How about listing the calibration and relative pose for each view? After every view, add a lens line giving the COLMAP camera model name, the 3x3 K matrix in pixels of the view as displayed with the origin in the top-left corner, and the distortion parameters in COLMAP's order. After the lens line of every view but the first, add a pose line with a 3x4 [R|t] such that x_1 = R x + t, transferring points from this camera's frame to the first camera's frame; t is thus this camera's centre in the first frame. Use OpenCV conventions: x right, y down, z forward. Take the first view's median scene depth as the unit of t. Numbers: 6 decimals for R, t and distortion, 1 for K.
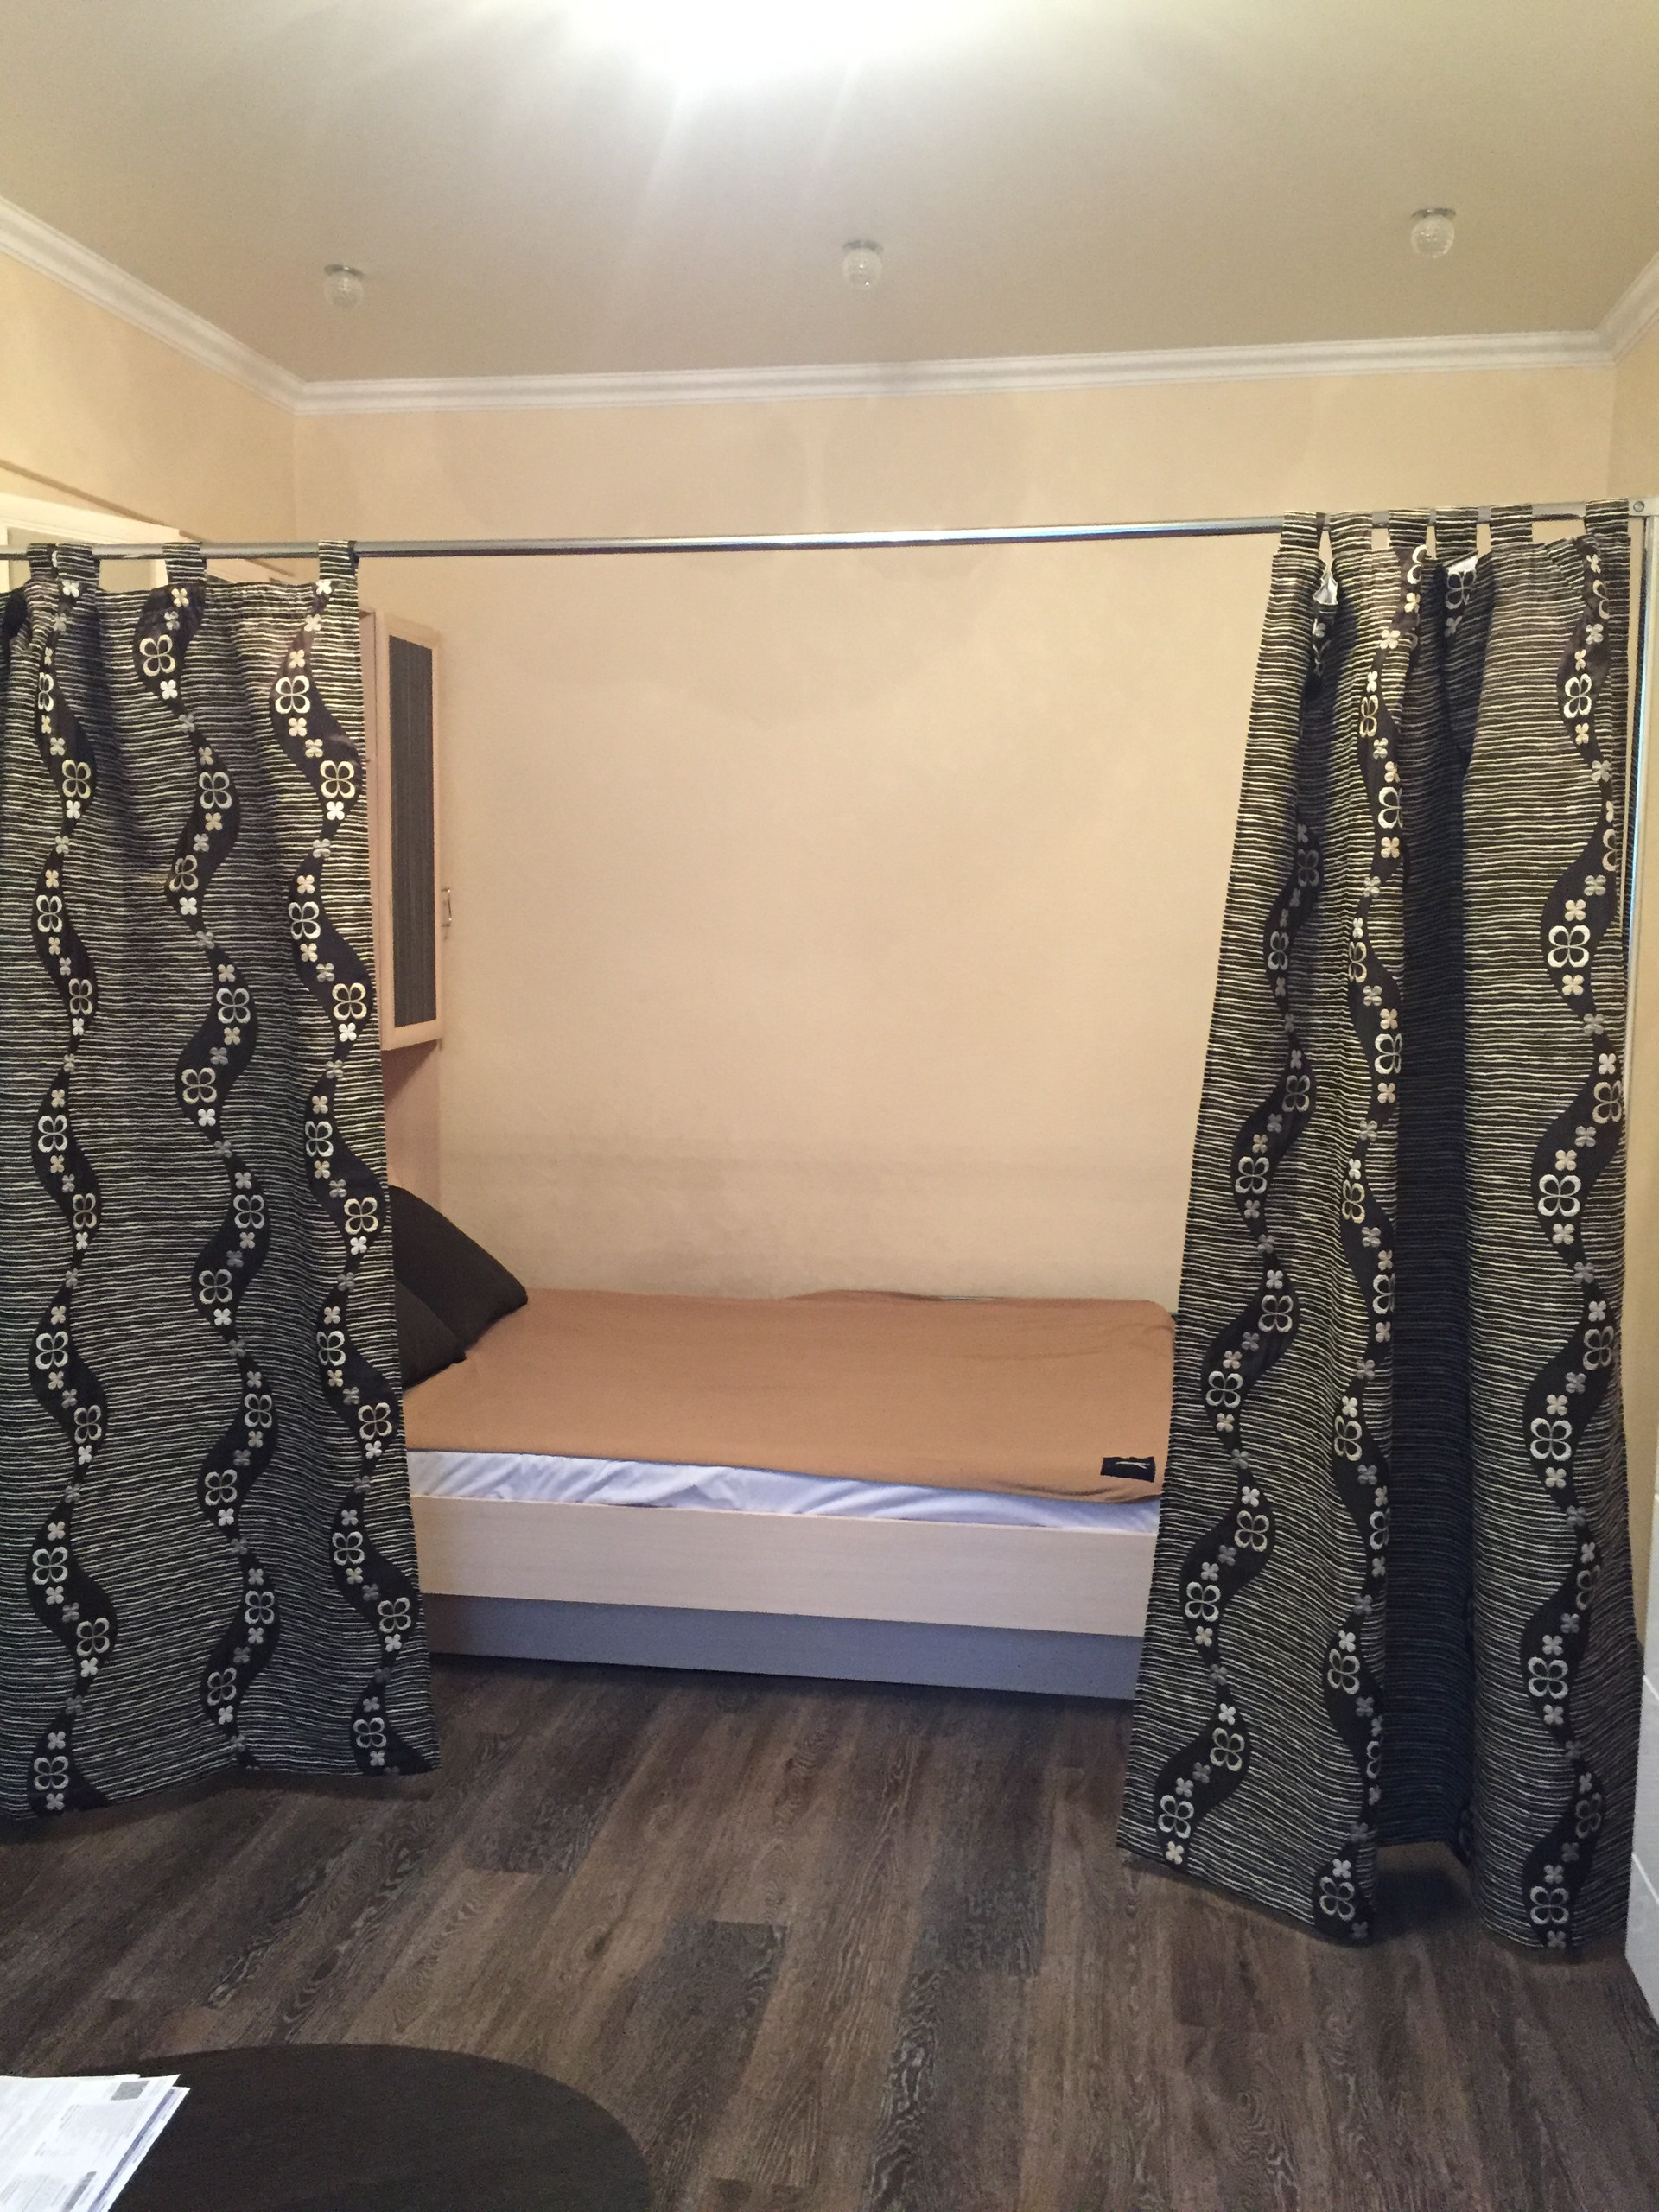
lens RADIAL K [[1885.2, 0, 824.3], [0, 1885.2, 1106.0], [0, 0, 1]] dist [0.083048, -0.083736]
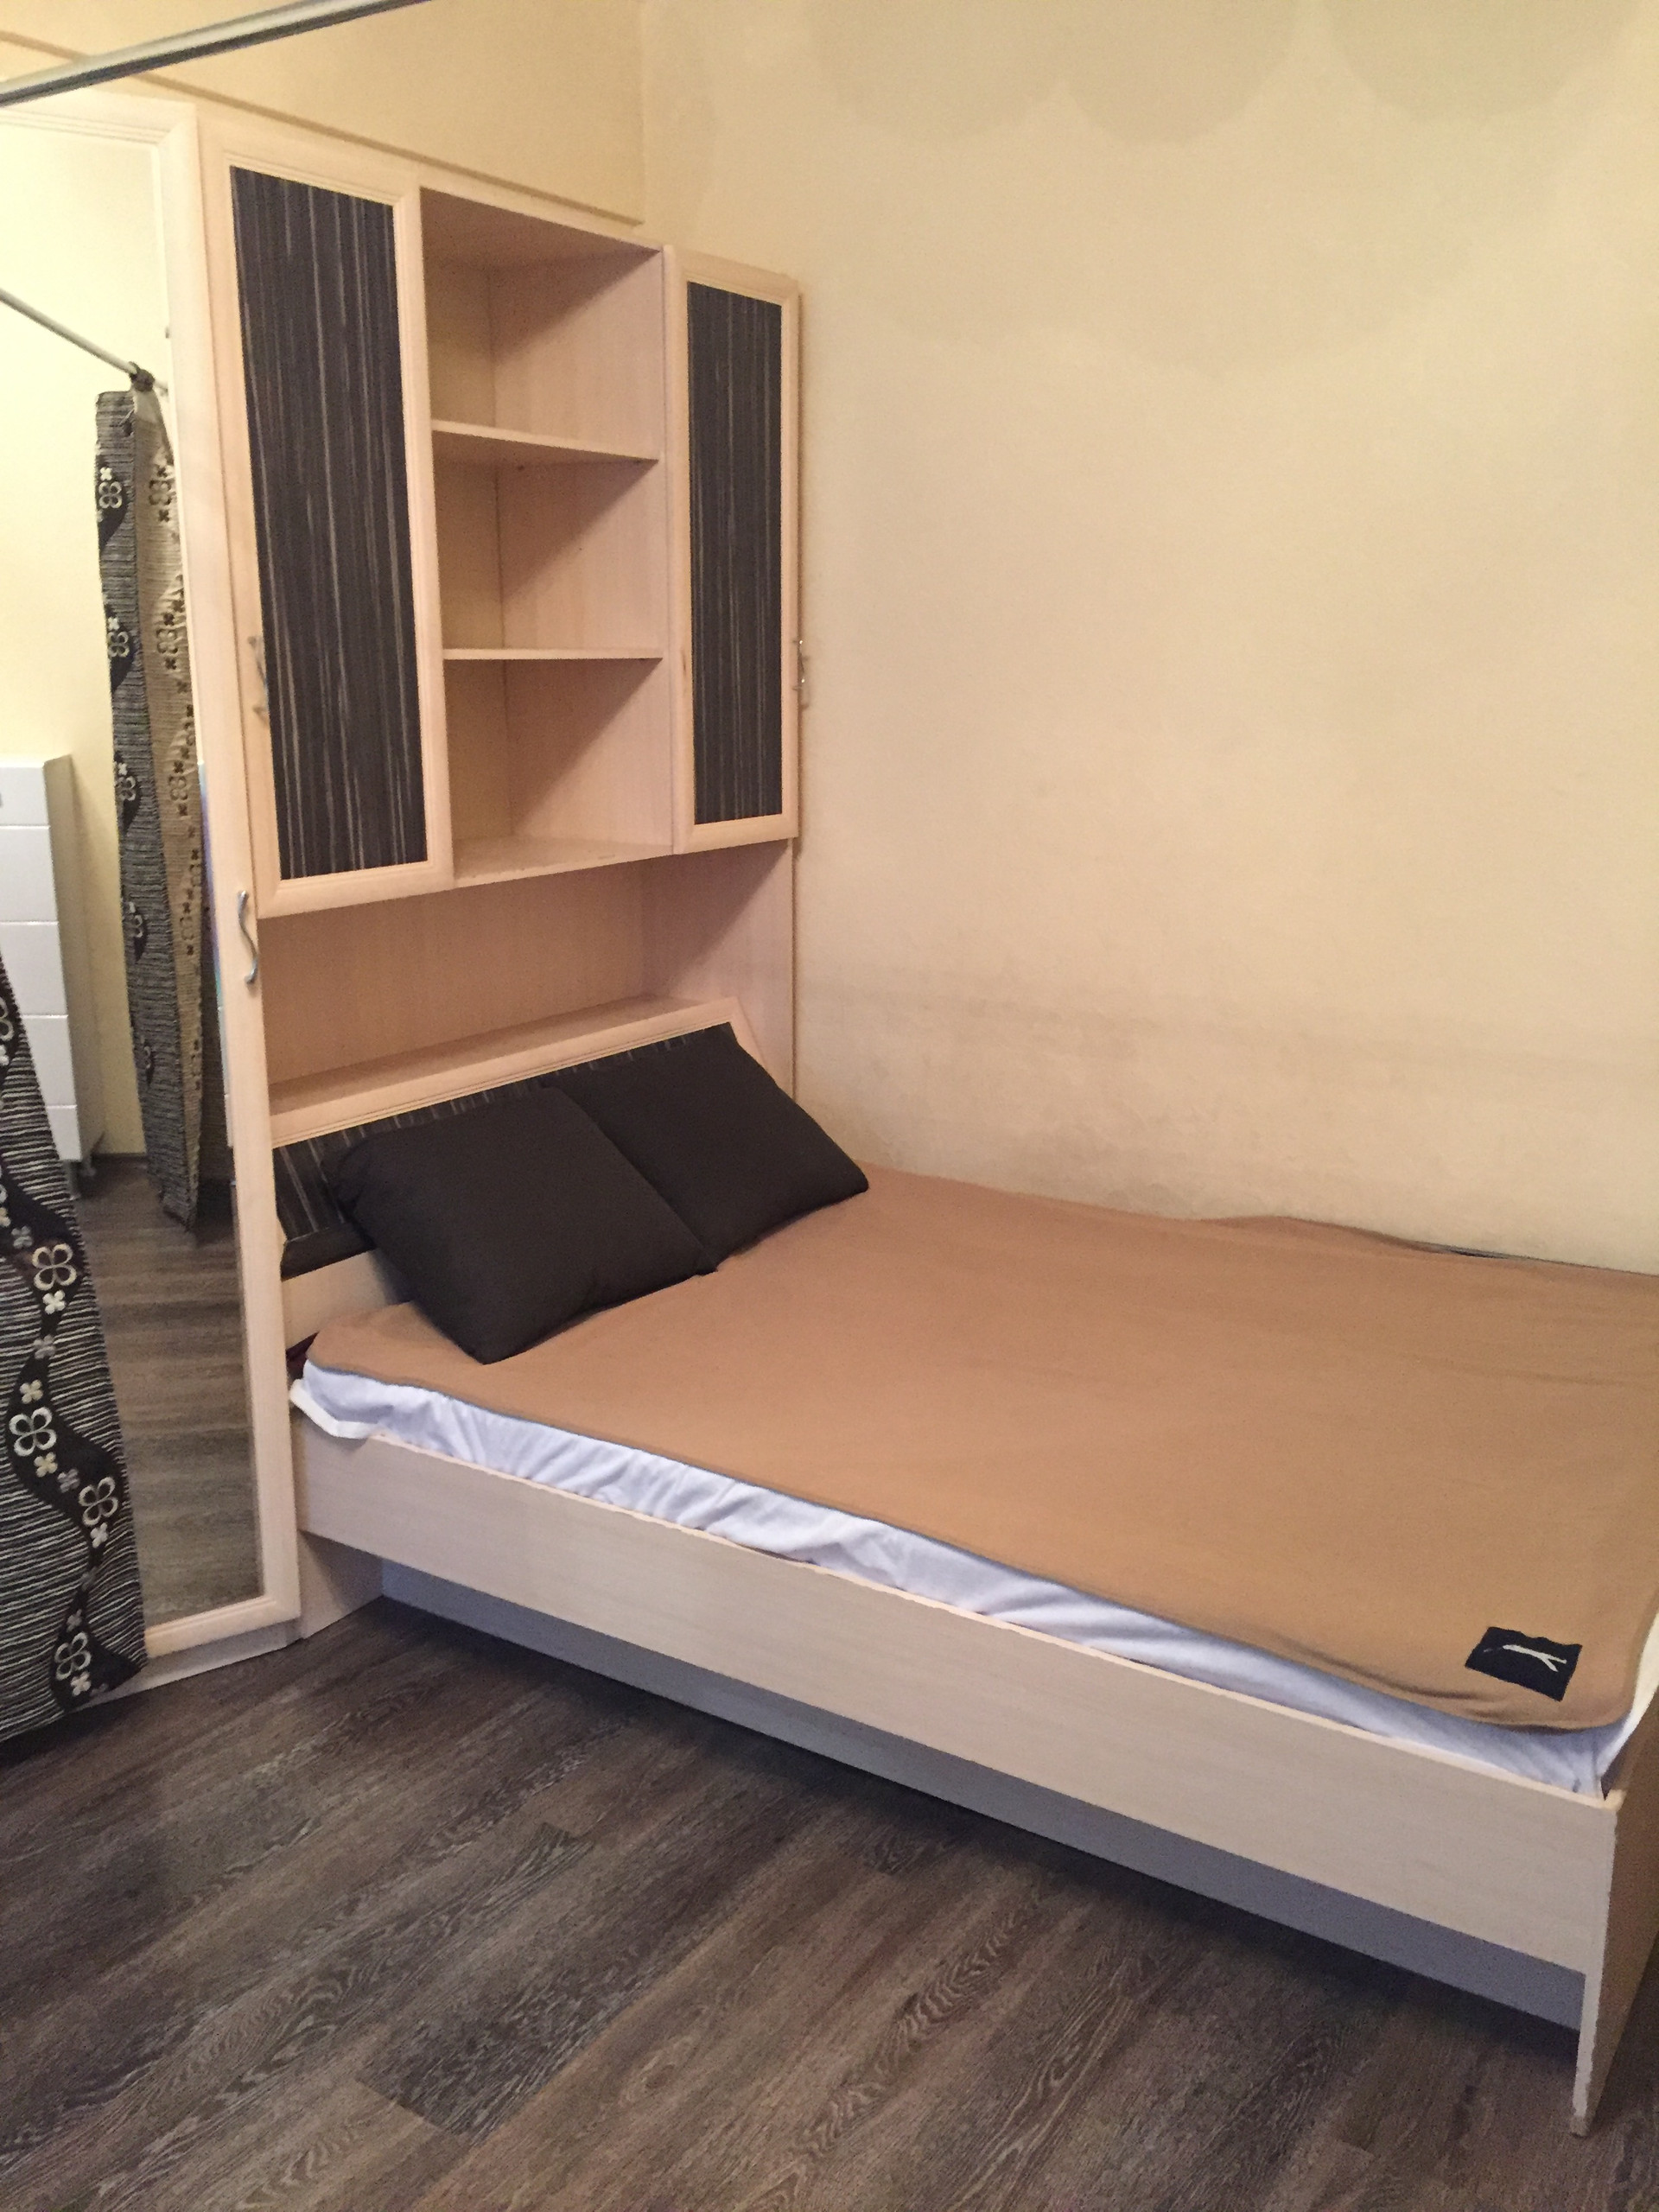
lens RADIAL K [[1885.2, 0, 833.9], [0, 1885.2, 1105.1], [0, 0, 1]] dist [0.083048, -0.083736]
pose [[0.913041, 0.085849, -0.398730, 0.179148], [-0.037869, 0.991218, 0.126700, -0.035494], [0.406105, -0.100583, 0.908274, 0.403156]]
